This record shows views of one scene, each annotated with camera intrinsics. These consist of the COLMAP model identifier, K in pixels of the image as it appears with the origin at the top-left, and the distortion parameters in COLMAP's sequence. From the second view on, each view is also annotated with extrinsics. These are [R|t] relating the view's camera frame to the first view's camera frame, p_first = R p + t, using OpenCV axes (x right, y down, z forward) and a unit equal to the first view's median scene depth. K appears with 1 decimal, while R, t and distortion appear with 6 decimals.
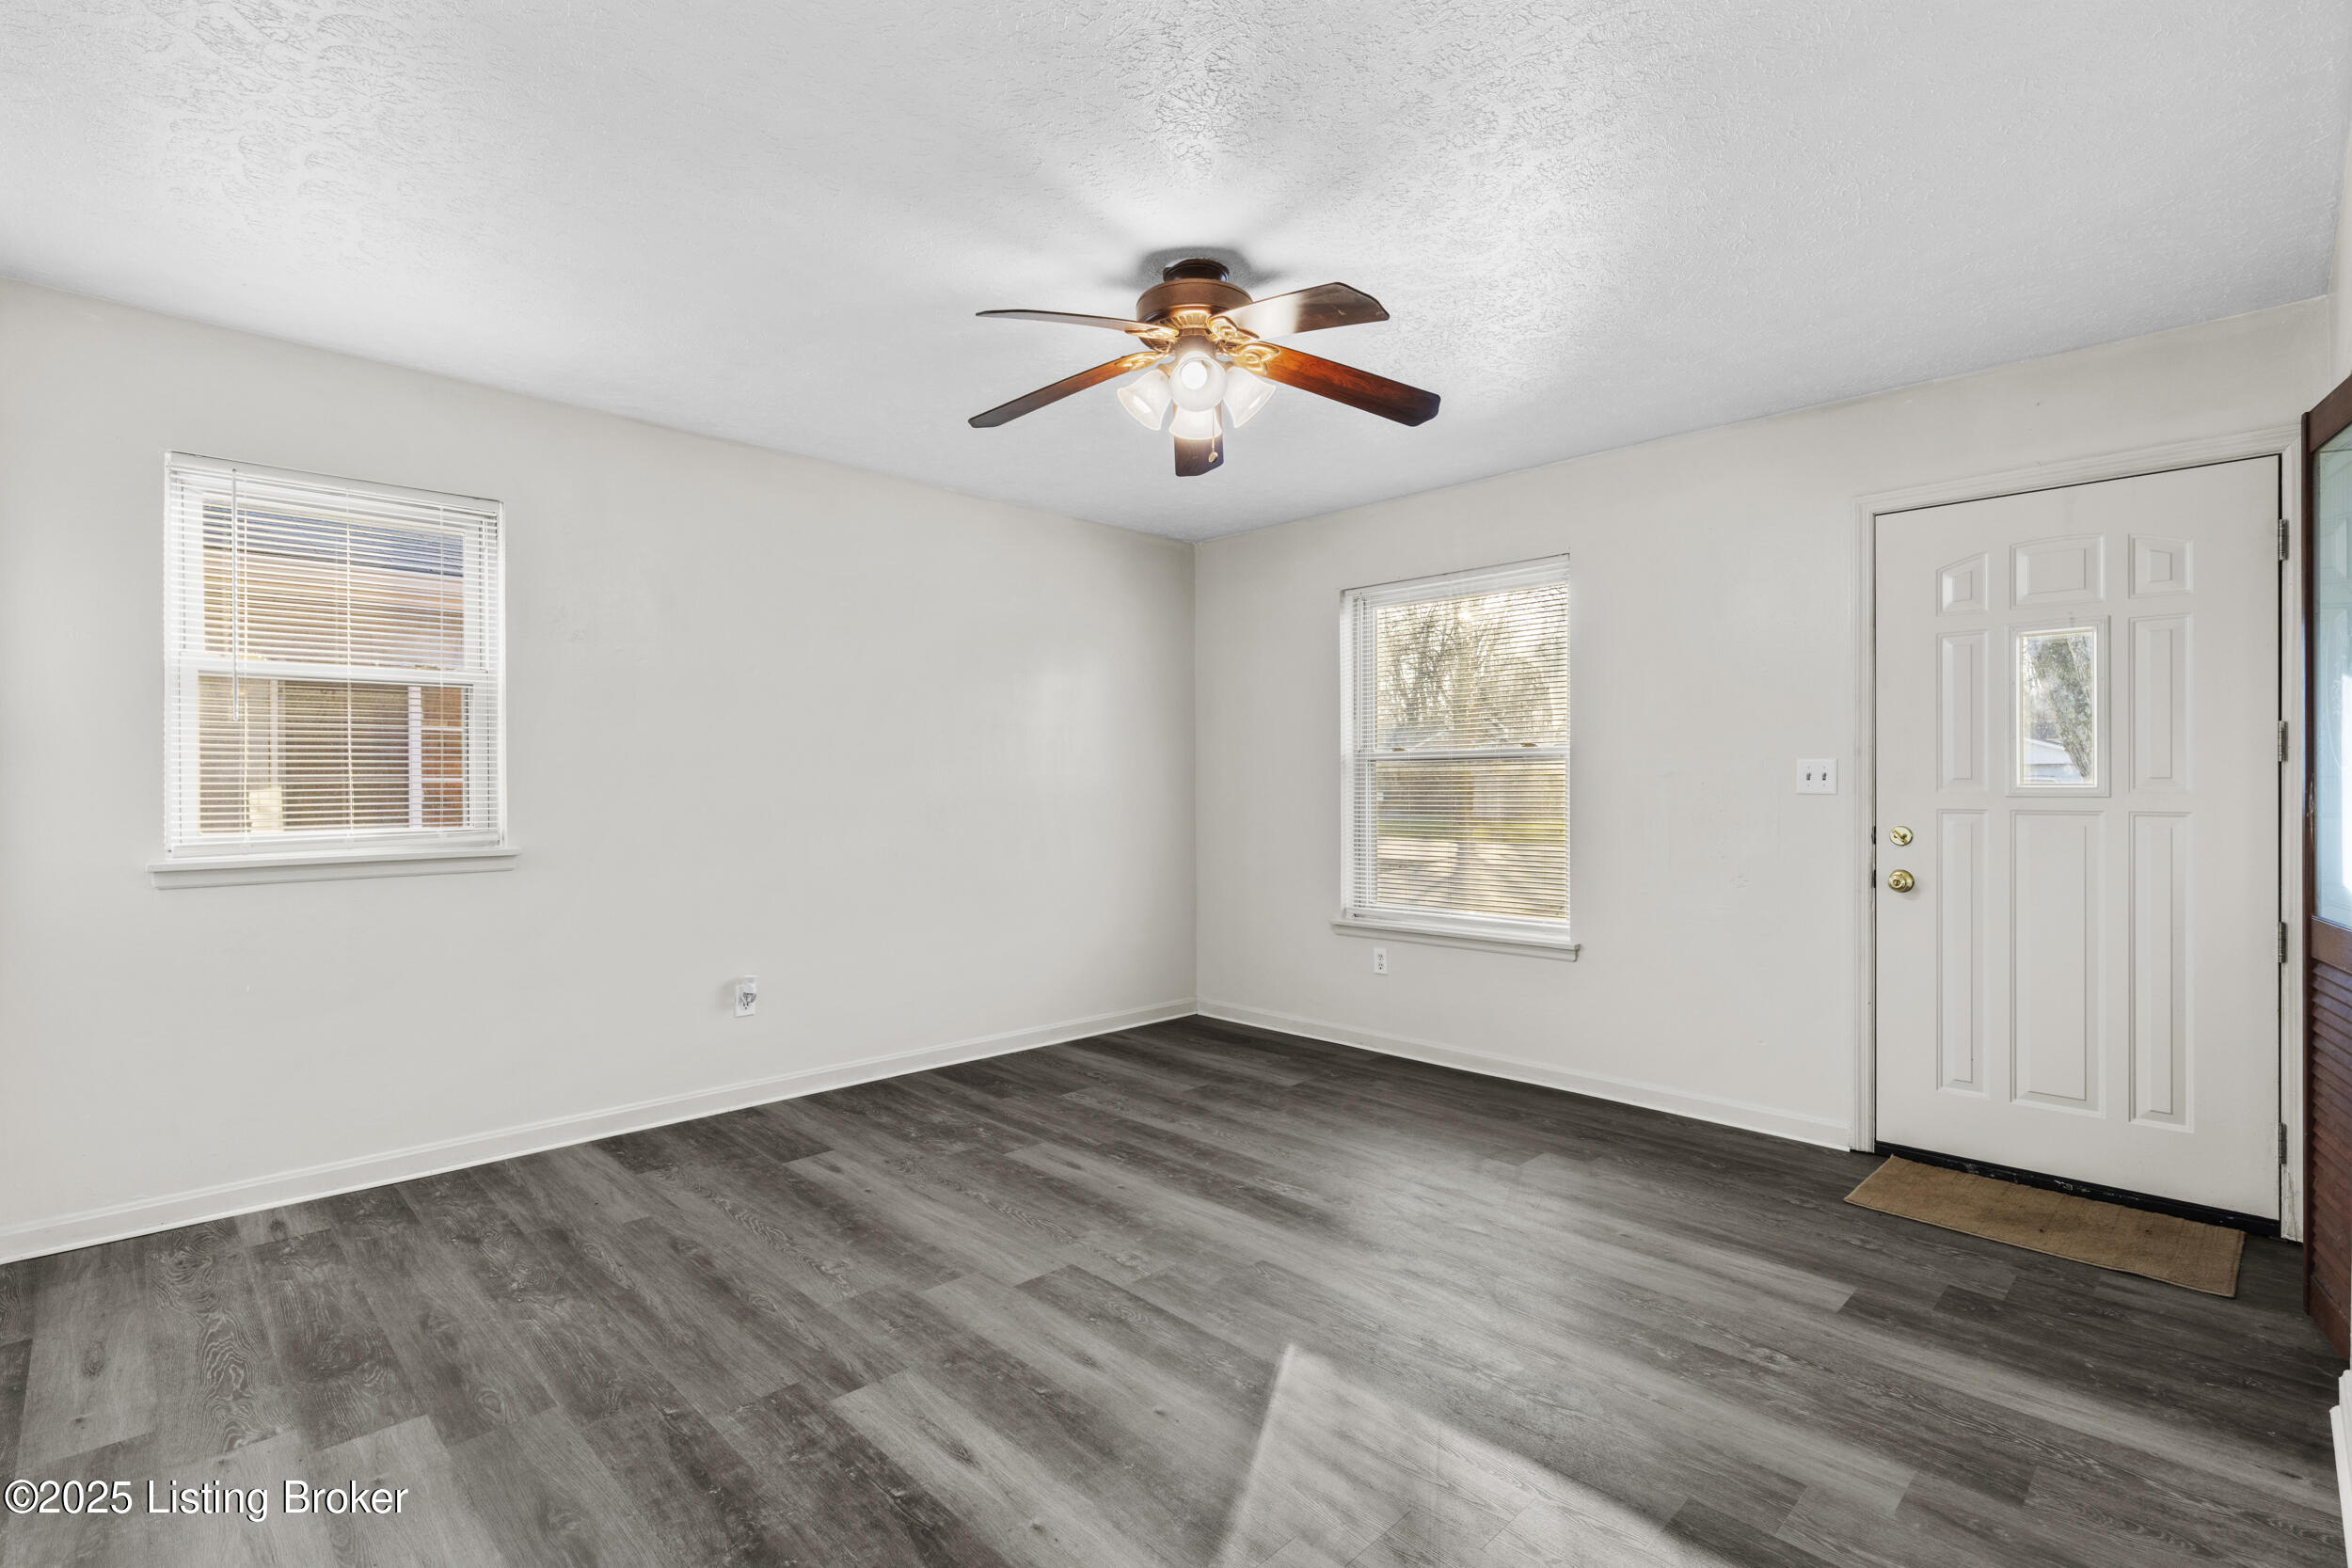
lens RADIAL K [[1091.9, 0, 1185.3], [0, 1091.9, 787.6], [0, 0, 1]] dist [-0.007415, 0.001679]
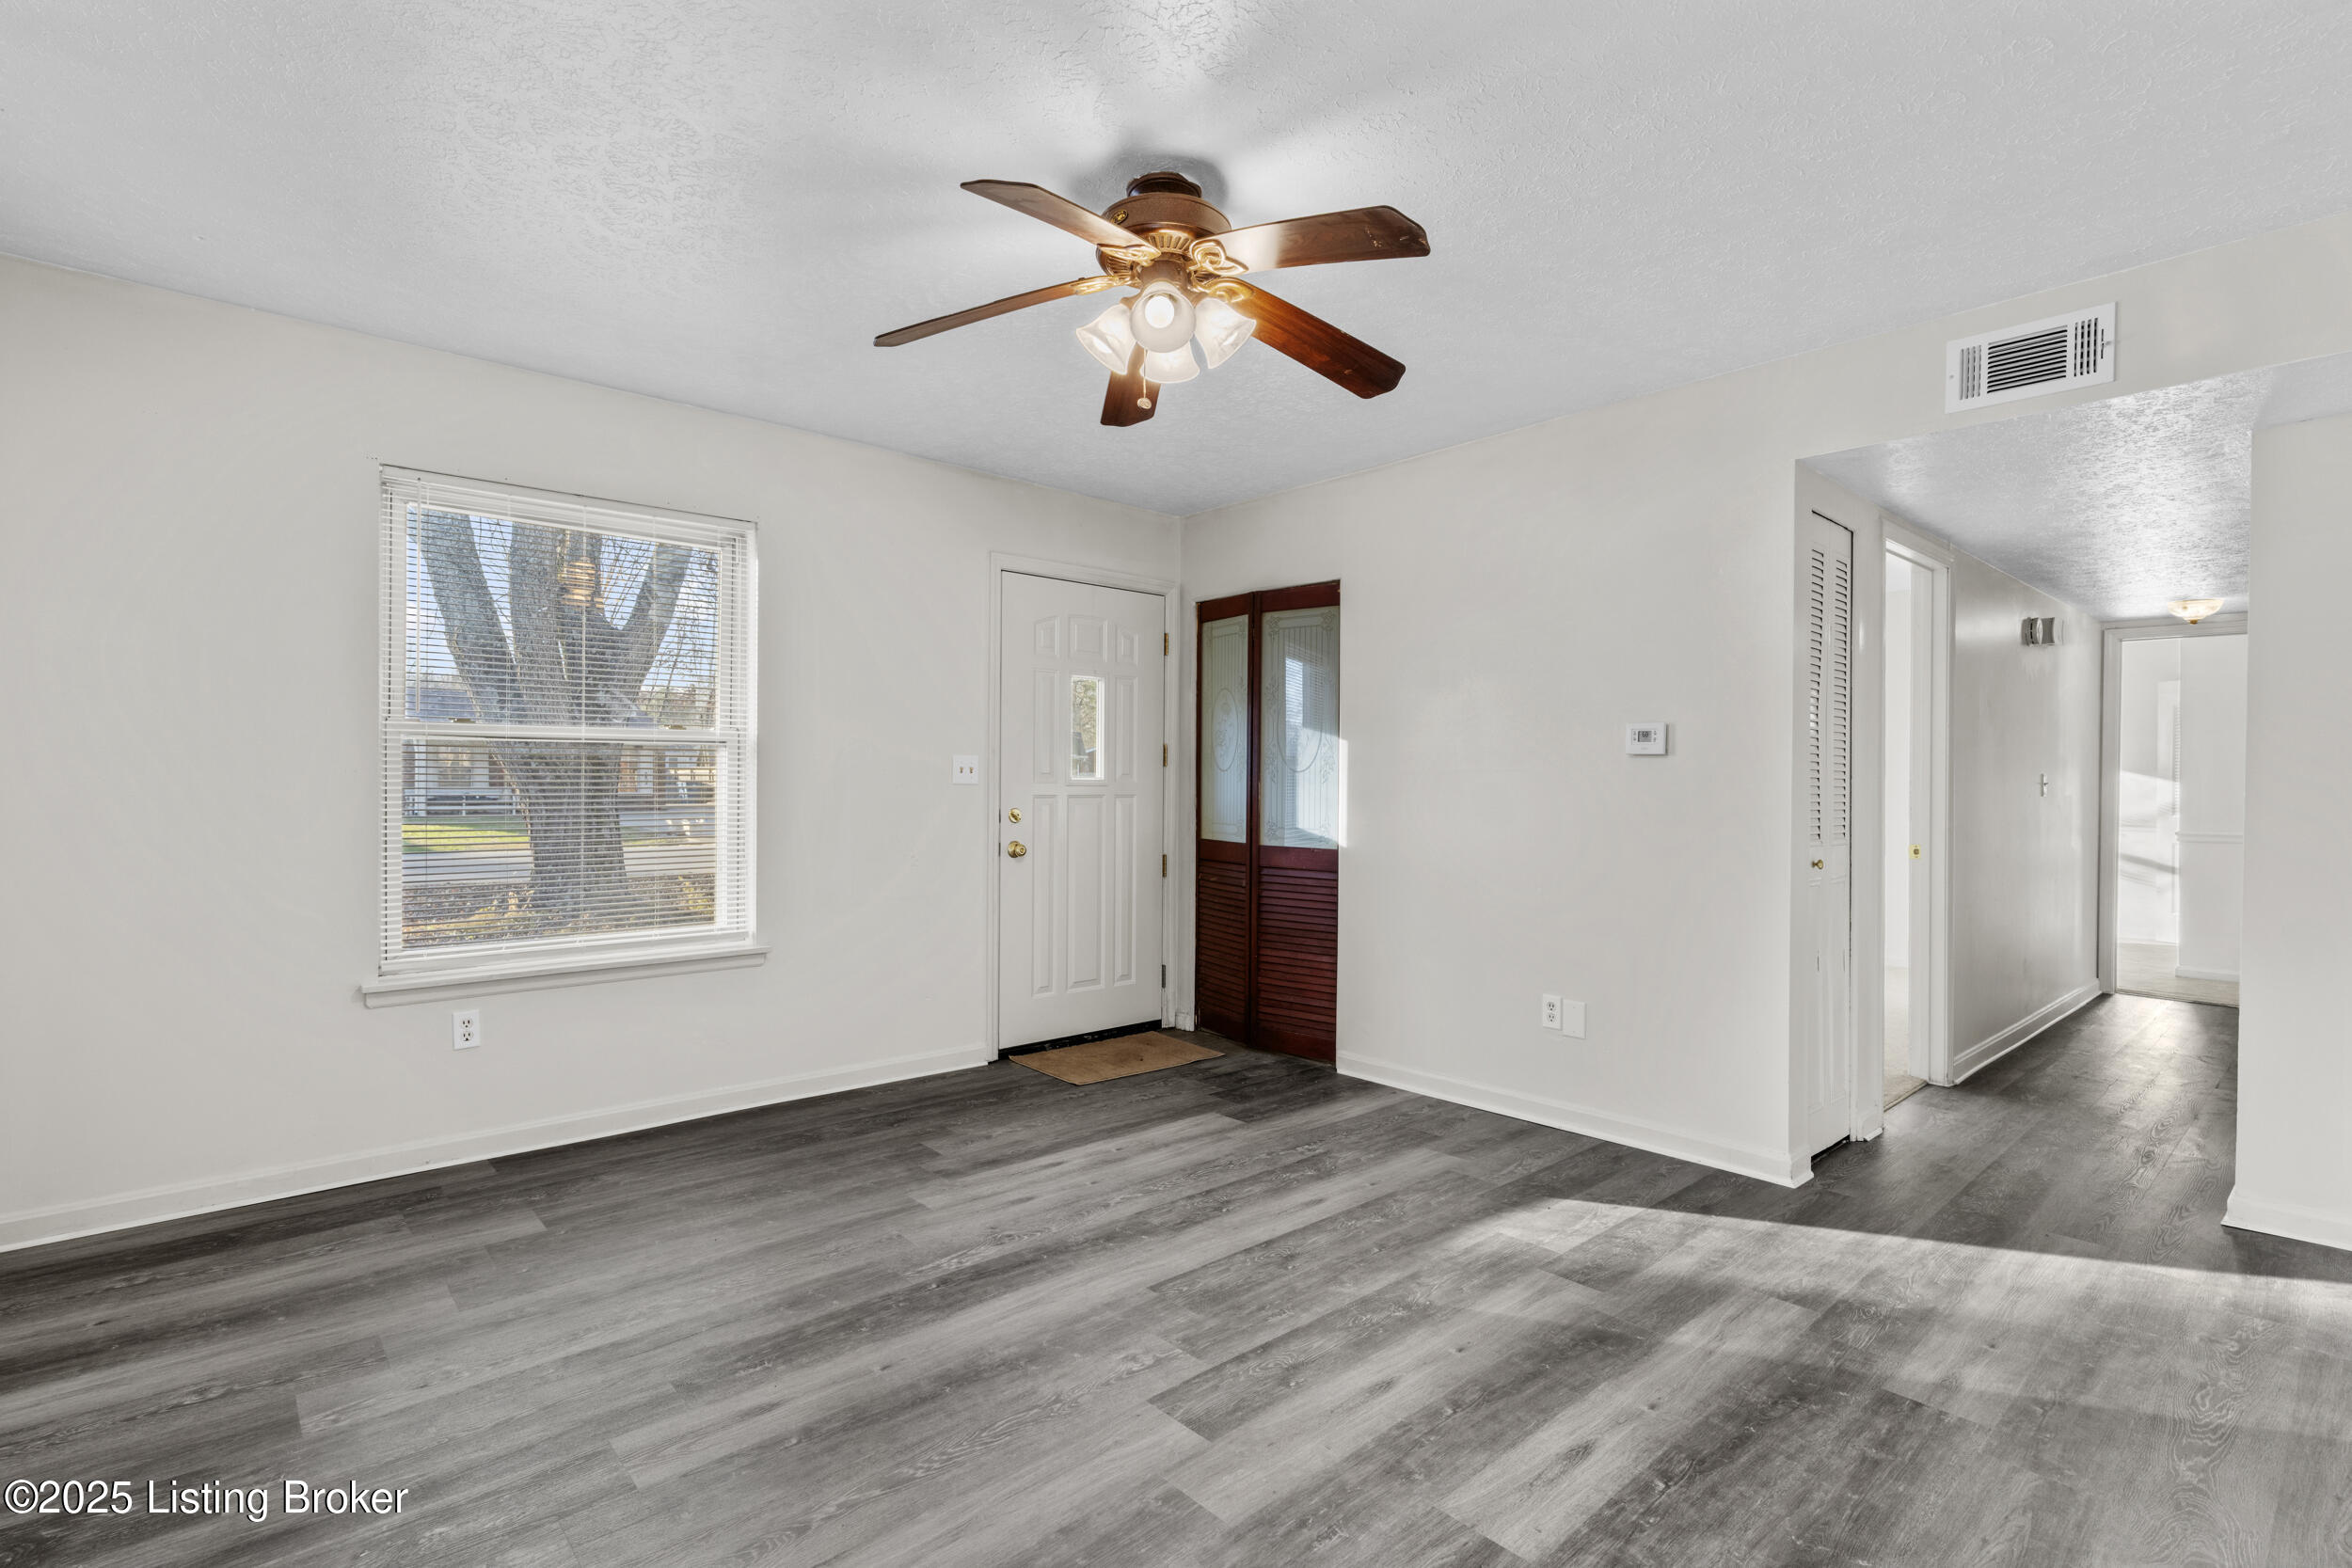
lens RADIAL K [[1091.9, 0, 1177.3], [0, 1091.9, 789.3], [0, 0, 1]] dist [-0.007415, 0.001679]
pose [[0.054762, -0.007411, 0.998472, -0.740831], [-0.005169, 0.999957, 0.007705, 0.000501], [-0.998486, -0.005583, 0.054722, 0.803129]]
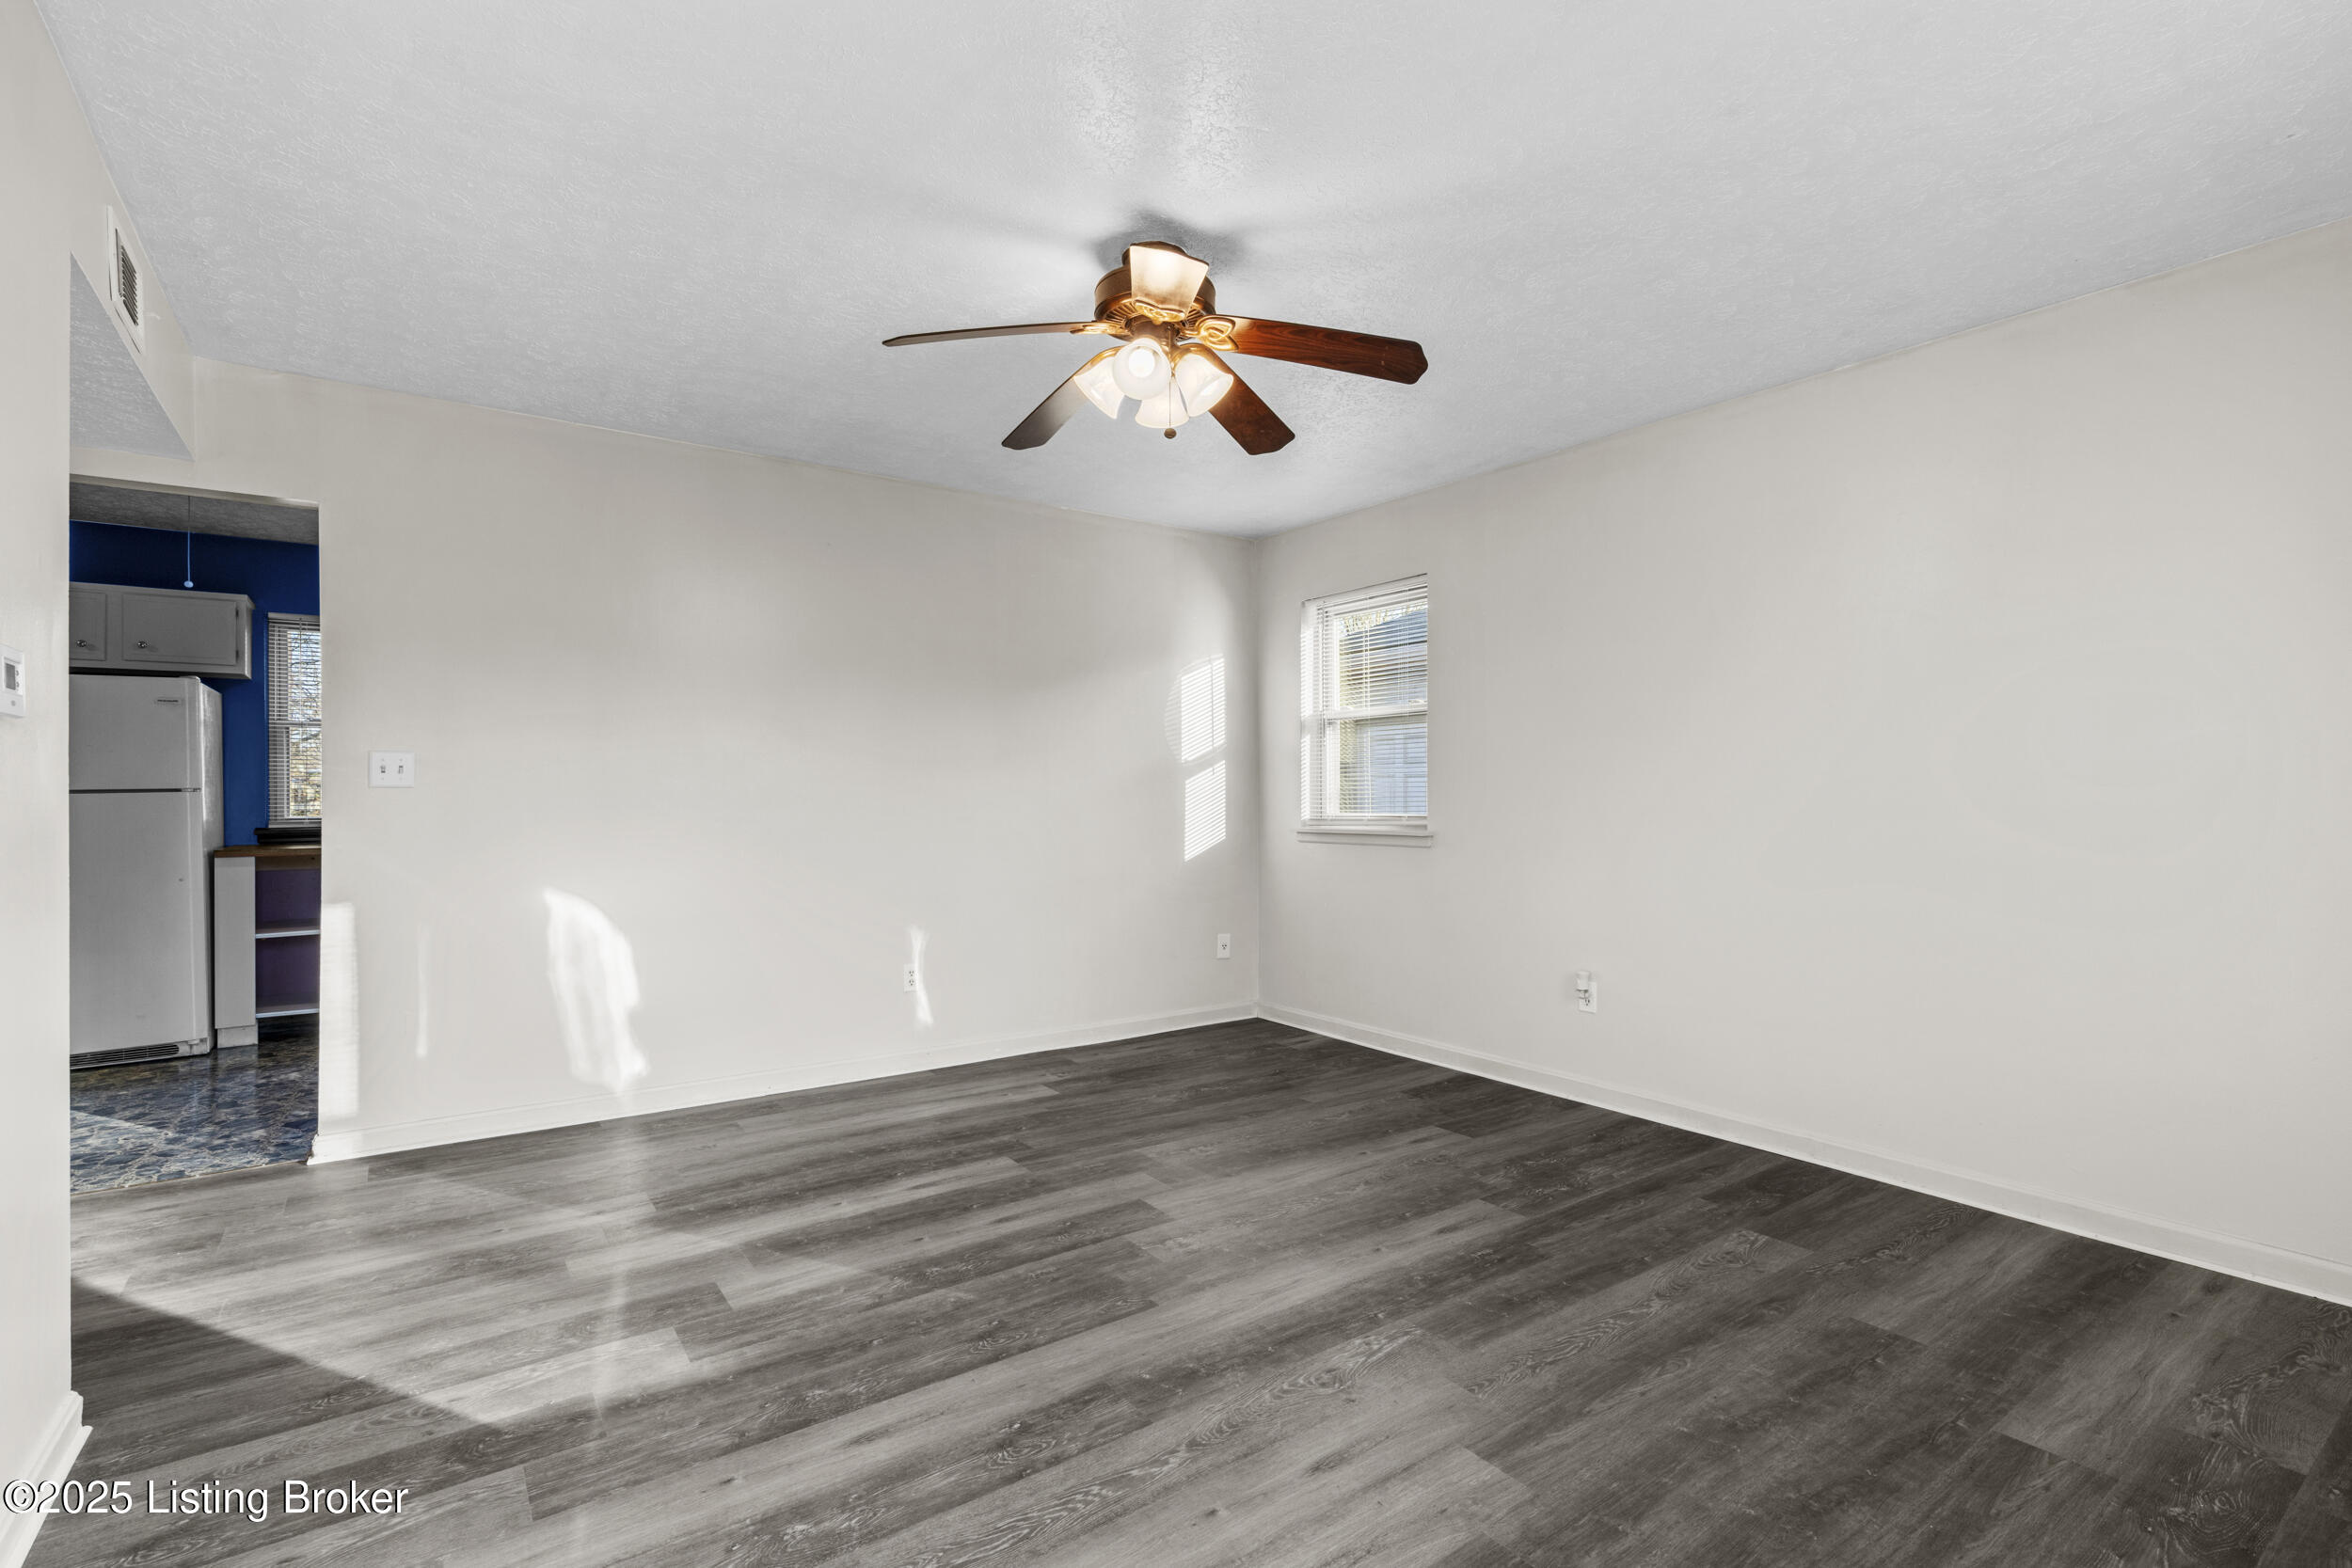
lens RADIAL K [[1091.9, 0, 1167.5], [0, 1091.9, 790.8], [0, 0, 1]] dist [-0.007415, 0.001679]
pose [[-0.173199, 0.002289, -0.984884, 0.832033], [-0.000486, 0.999997, 0.002410, 0.003884], [0.984887, 0.000896, -0.173197, 1.010058]]
